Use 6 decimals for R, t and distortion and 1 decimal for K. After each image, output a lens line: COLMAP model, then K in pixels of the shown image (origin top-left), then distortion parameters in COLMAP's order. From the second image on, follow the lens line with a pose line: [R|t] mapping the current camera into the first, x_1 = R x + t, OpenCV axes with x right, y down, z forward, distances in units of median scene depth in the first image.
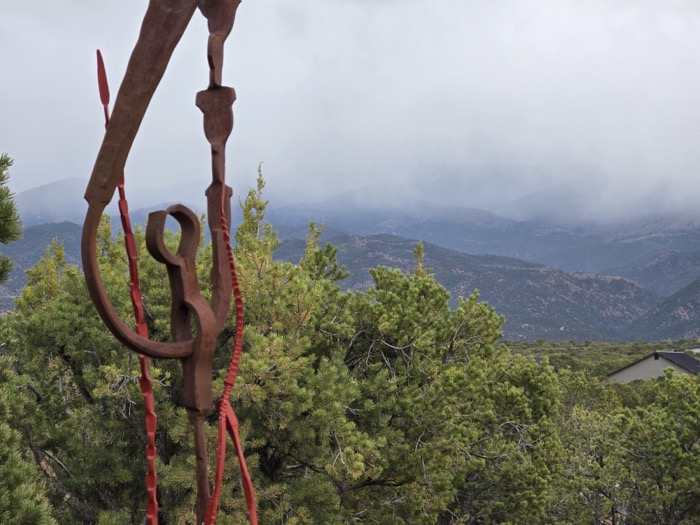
lens RADIAL K [[2344.9, 0, 350.0], [0, 2344.9, 262.3], [0, 0, 1]] dist [-0.014111, 0.000000]
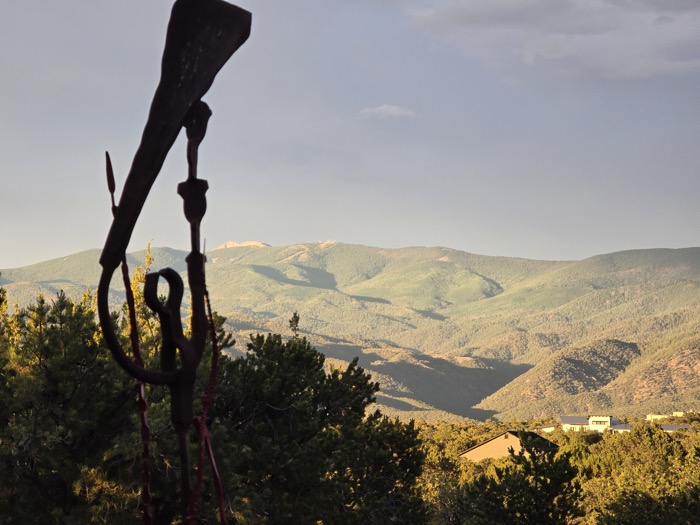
lens RADIAL K [[2344.9, 0, 350.1], [0, 2344.9, 262.6], [0, 0, 1]] dist [-0.014111, 0.000000]
pose [[0.997929, -0.000940, 0.064324, -0.054095], [0.003152, 0.999407, -0.034281, 0.017468], [-0.064253, 0.034413, 0.997340, -0.320043]]
